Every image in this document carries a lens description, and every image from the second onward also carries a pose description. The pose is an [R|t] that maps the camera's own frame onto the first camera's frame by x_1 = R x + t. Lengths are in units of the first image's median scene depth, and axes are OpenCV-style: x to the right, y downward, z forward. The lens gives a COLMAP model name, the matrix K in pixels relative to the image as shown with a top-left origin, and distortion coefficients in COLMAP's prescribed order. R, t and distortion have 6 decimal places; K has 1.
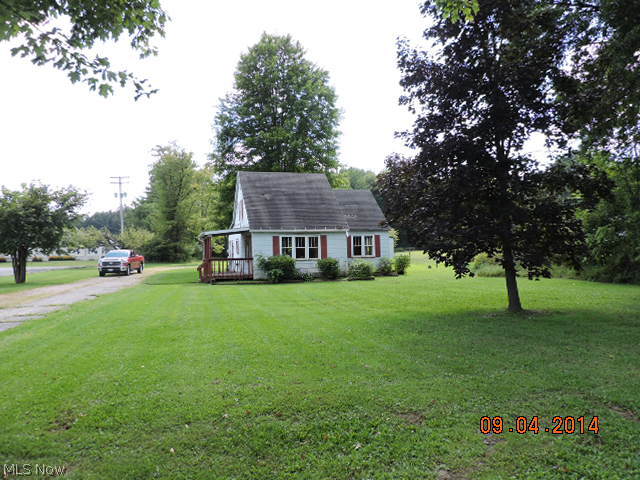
lens RADIAL K [[447.2, 0, 321.7], [0, 447.2, 240.0], [0, 0, 1]] dist [-0.028093, 0.001763]
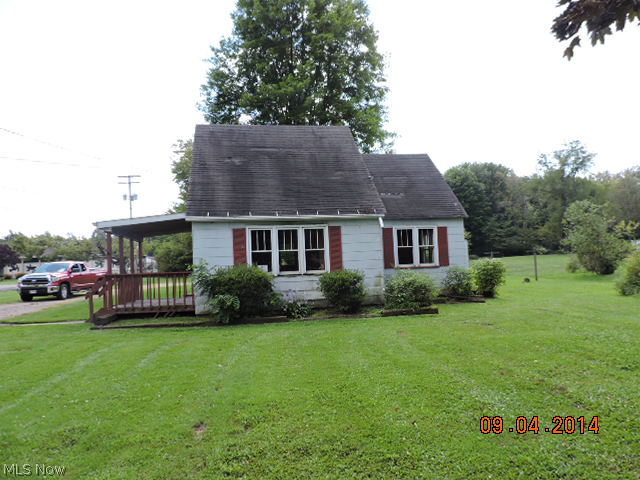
lens RADIAL K [[447.2, 0, 321.7], [0, 447.2, 240.0], [0, 0, 1]] dist [-0.028093, 0.001763]
pose [[0.988836, -0.023035, -0.147214, 0.064092], [0.019606, 0.999503, -0.024700, 0.017907], [0.147709, 0.021538, 0.988796, 0.478320]]
